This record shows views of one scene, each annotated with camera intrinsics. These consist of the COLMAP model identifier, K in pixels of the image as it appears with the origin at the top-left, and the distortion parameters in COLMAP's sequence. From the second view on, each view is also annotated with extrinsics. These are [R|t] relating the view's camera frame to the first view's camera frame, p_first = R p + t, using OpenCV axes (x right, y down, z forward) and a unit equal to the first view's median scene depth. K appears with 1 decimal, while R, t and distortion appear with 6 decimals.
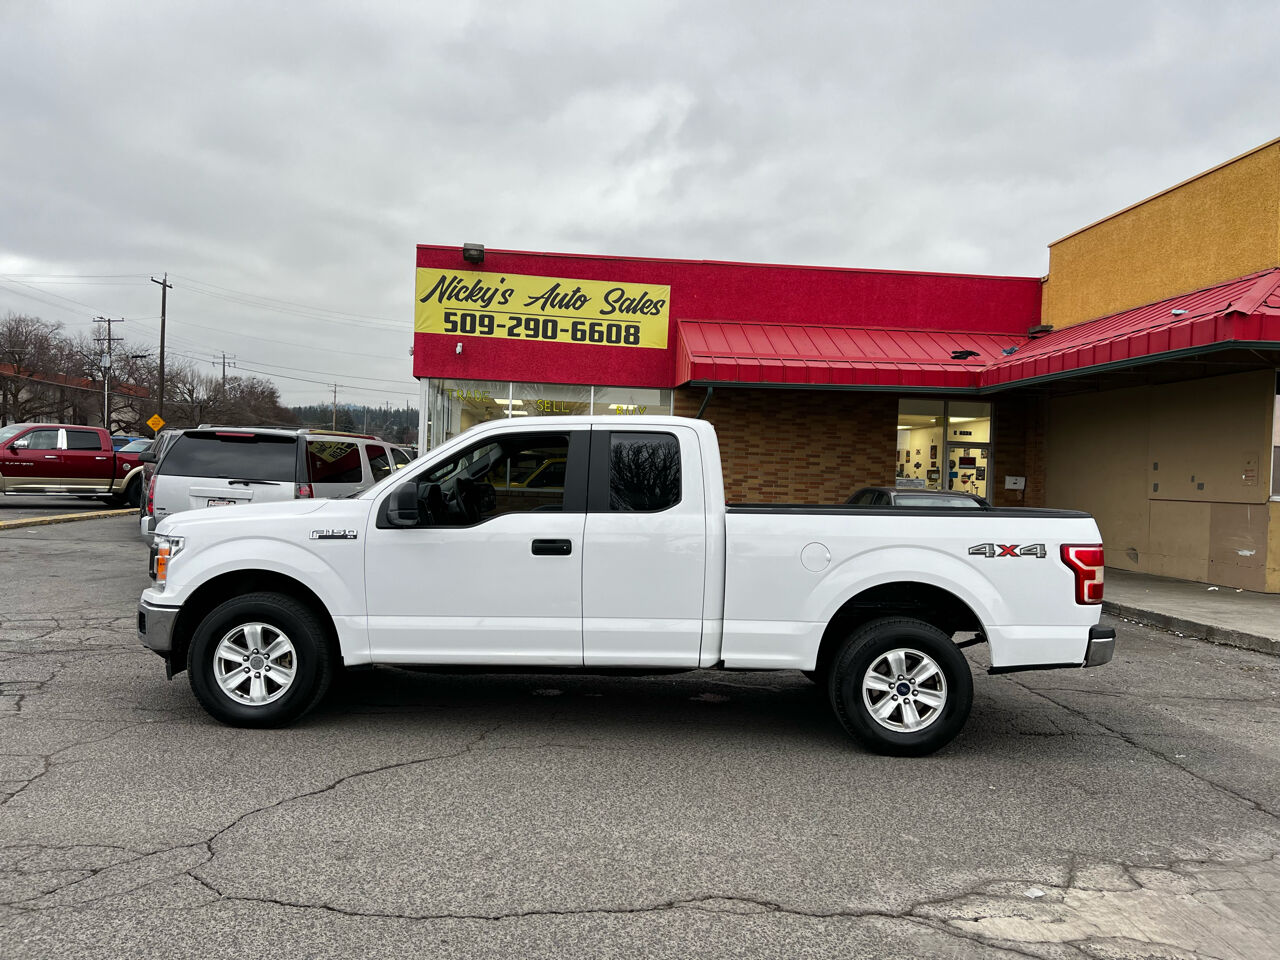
lens RADIAL K [[997.5, 0, 644.4], [0, 997.5, 491.5], [0, 0, 1]] dist [0.127484, -0.242310]
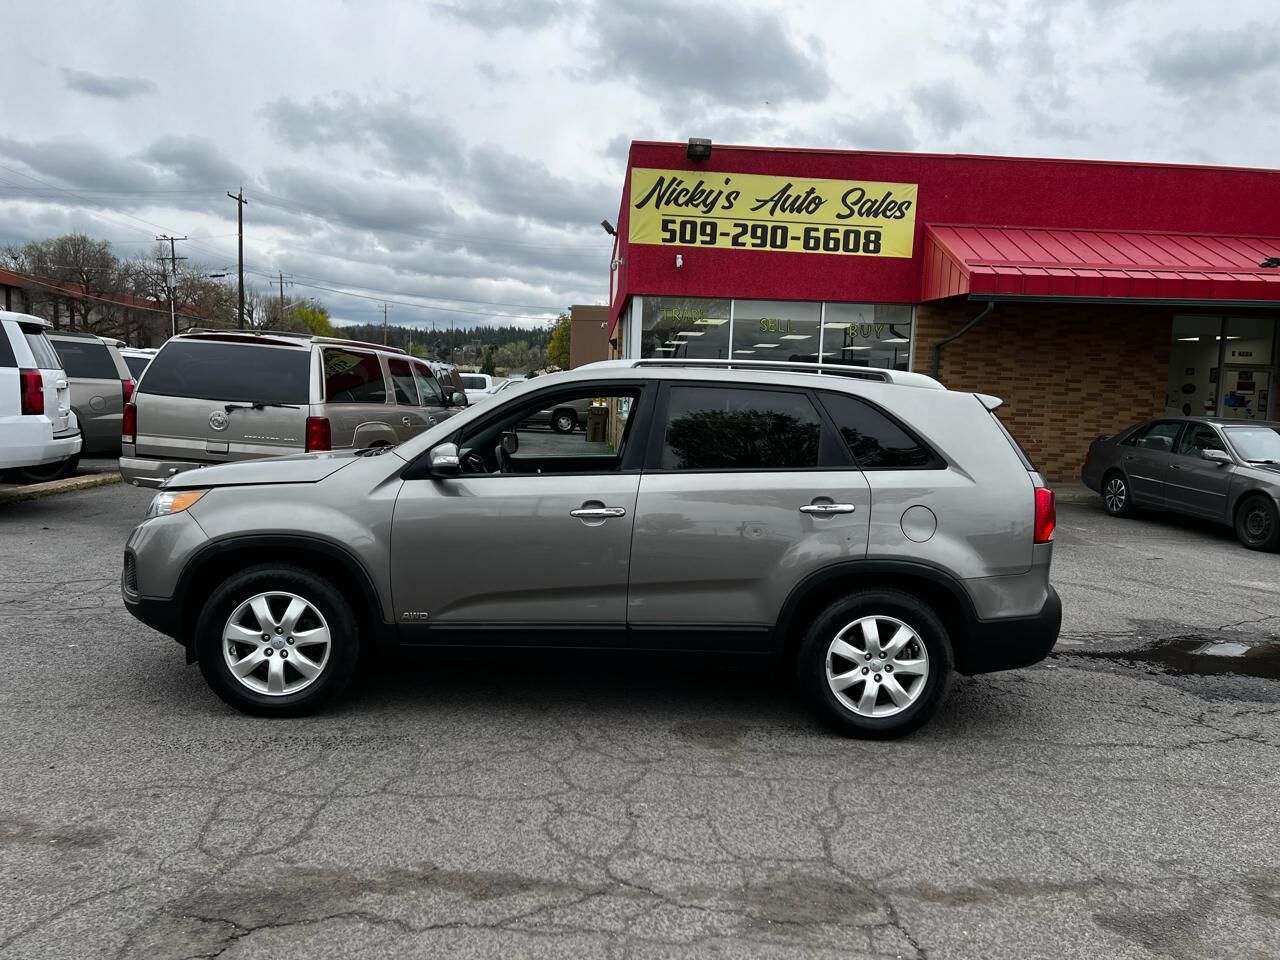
lens RADIAL K [[1005.2, 0, 620.5], [0, 1005.2, 497.3], [0, 0, 1]] dist [0.083443, -0.164618]
pose [[0.998992, 0.002455, -0.044828, -0.192762], [0.001337, 0.996434, 0.084360, -0.009605], [0.044875, -0.084335, 0.995426, 0.091326]]
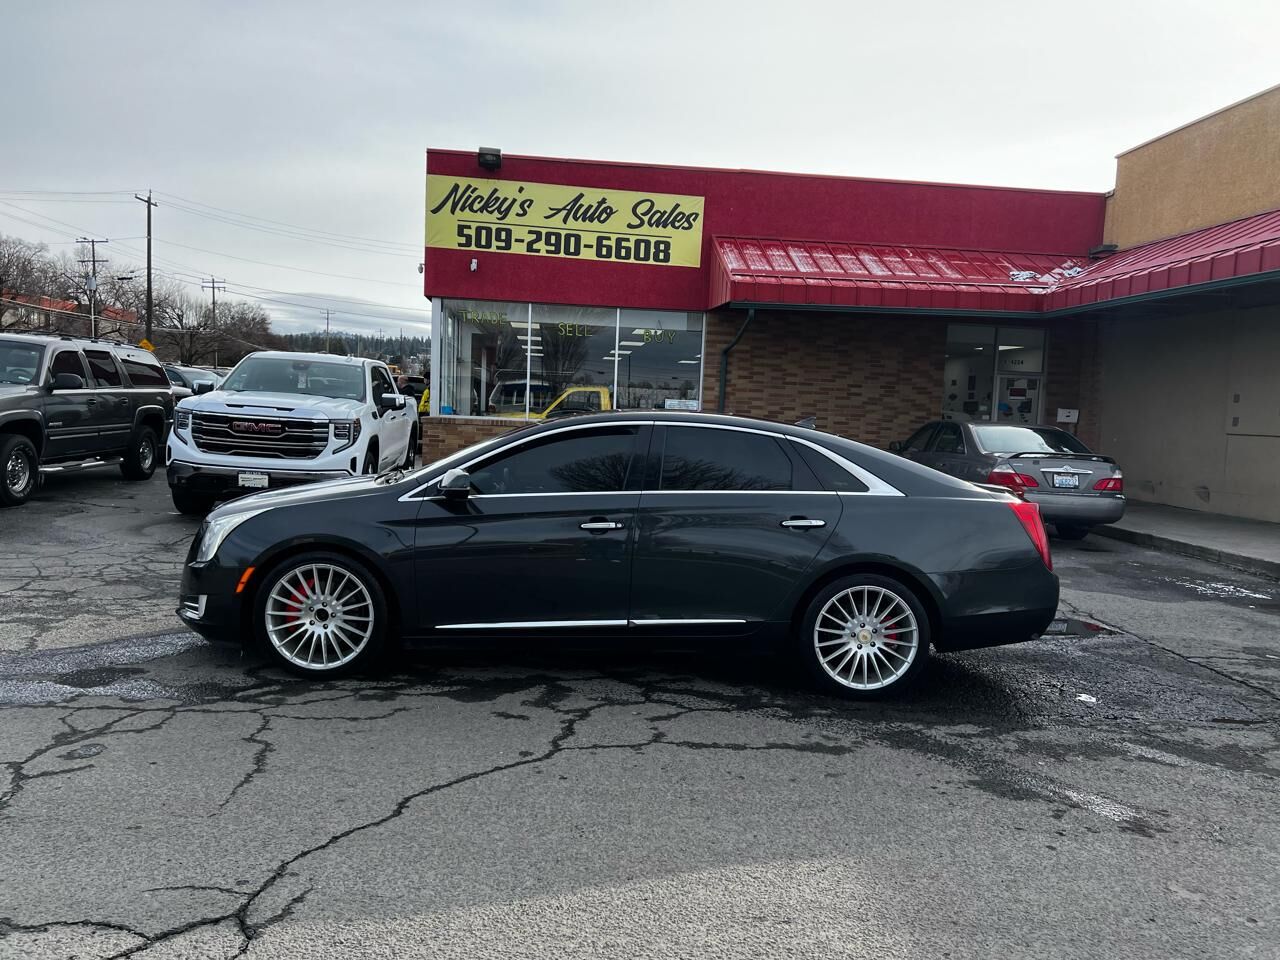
lens RADIAL K [[995.2, 0, 646.5], [0, 995.2, 500.6], [0, 0, 1]] dist [0.099389, -0.158400]
pose [[0.999947, 0.005181, 0.008894, -0.033658], [-0.005853, 0.996993, 0.077270, 0.000092], [-0.008467, -0.077318, 0.996971, 0.069198]]
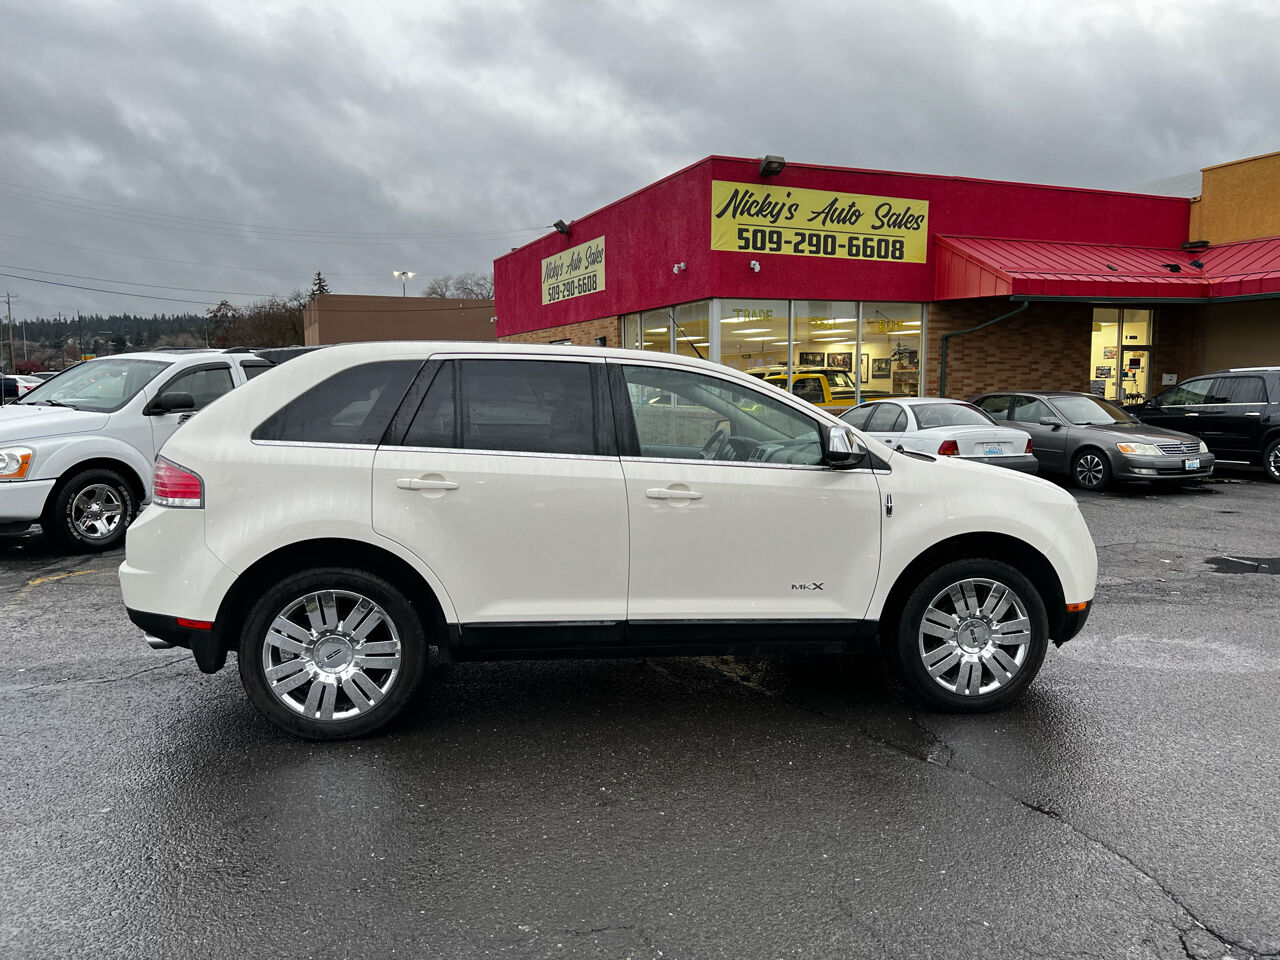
lens RADIAL K [[969.2, 0, 632.5], [0, 969.2, 482.1], [0, 0, 1]] dist [0.088169, -0.123557]
pose [[0.950737, -0.073239, 0.301222, -0.589163], [0.044807, 0.993953, 0.100246, -0.033768], [-0.306743, -0.081811, 0.948270, 0.120188]]
